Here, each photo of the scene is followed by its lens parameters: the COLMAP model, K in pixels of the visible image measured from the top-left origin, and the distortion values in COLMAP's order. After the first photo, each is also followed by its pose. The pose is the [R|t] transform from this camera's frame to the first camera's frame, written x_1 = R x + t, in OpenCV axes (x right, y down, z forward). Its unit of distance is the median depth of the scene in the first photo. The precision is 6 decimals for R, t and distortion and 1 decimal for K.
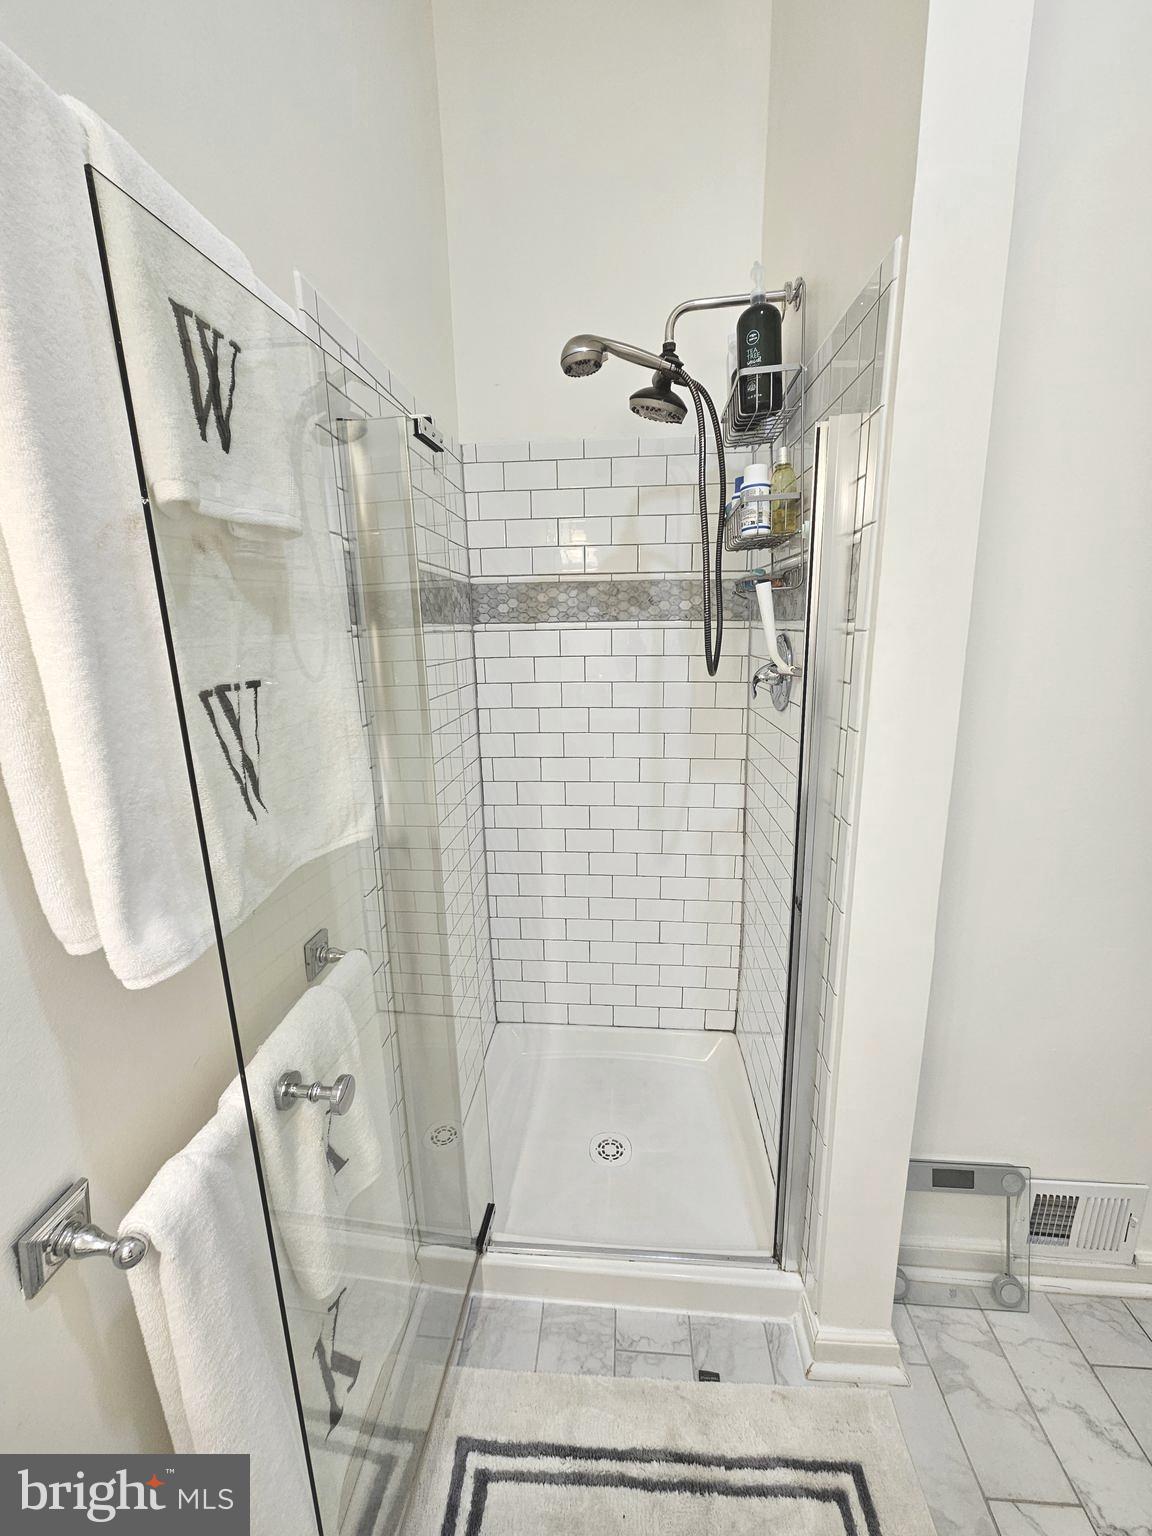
lens RADIAL K [[629.3, 0, 573.5], [0, 629.3, 761.4], [0, 0, 1]] dist [-0.003188, -0.000933]
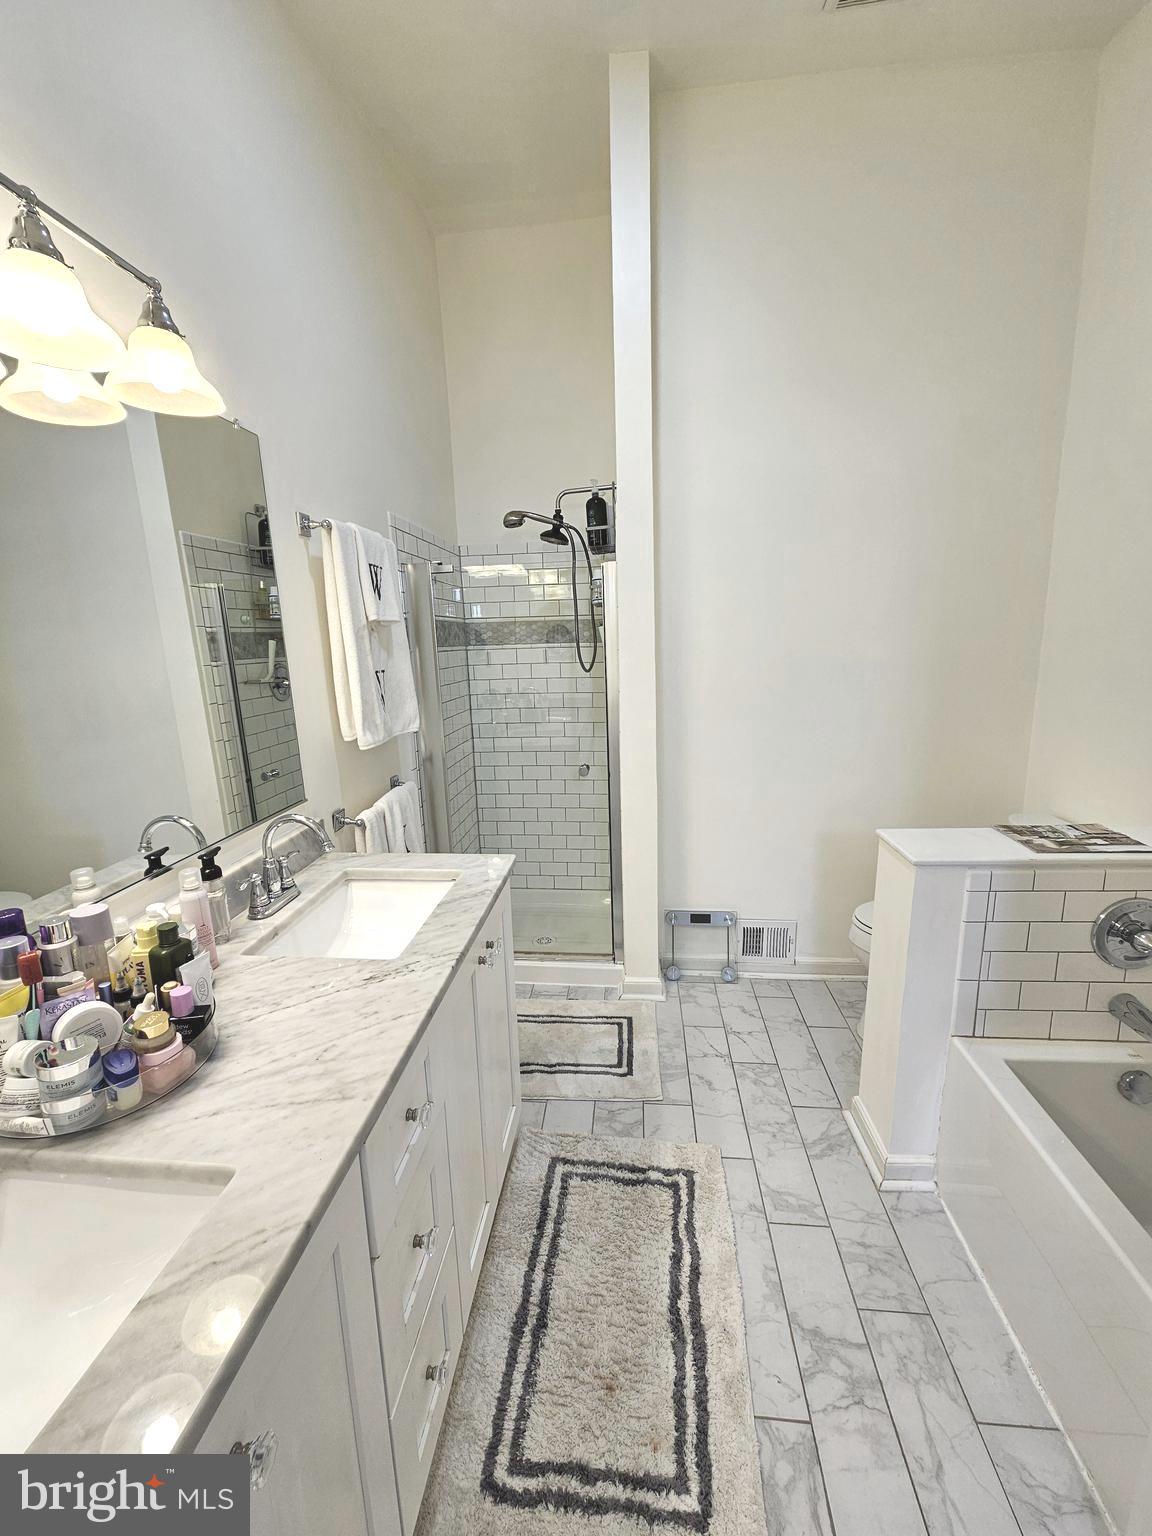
lens RADIAL K [[629.3, 0, 573.5], [0, 629.3, 761.4], [0, 0, 1]] dist [-0.003188, -0.000933]
pose [[0.999708, -0.007949, -0.022806, 0.248904], [0.007531, 0.999803, -0.018377, 0.194693], [0.022947, 0.018200, 0.999571, -1.045825]]
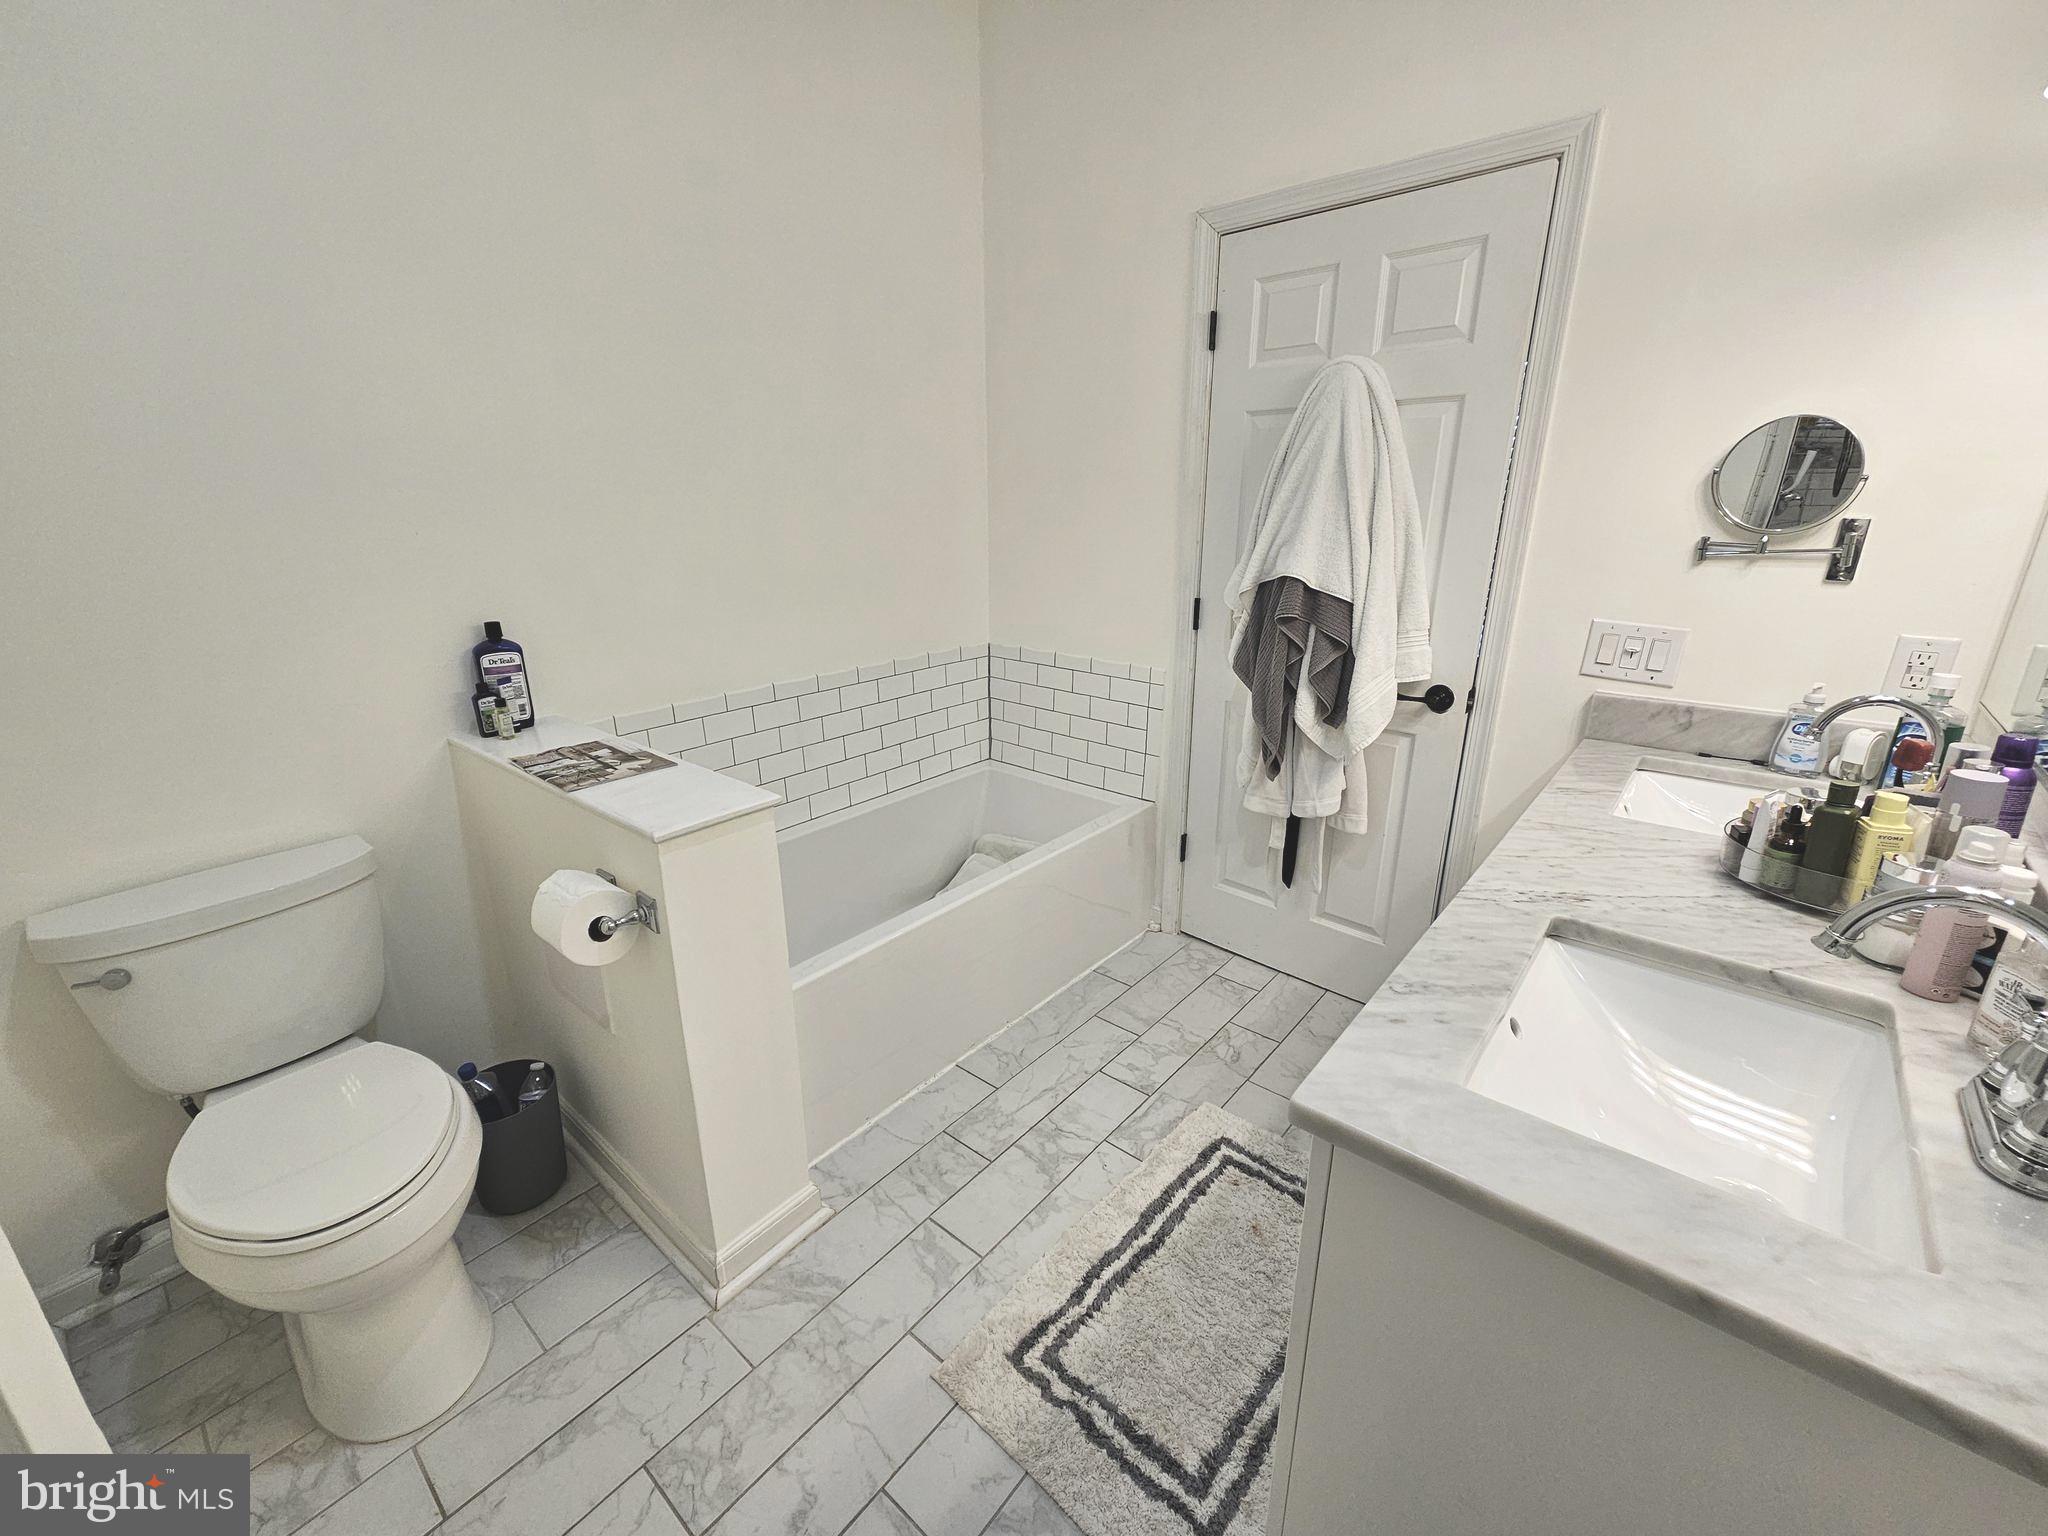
lens RADIAL K [[839.1, 0, 1016.4], [0, 839.1, 767.1], [0, 0, 1]] dist [-0.000886, -0.000247]
pose [[-0.808938, -0.154886, 0.567124, -0.044790], [0.152976, 0.875983, 0.457440, -0.138275], [-0.567642, 0.456797, -0.684922, 0.668554]]
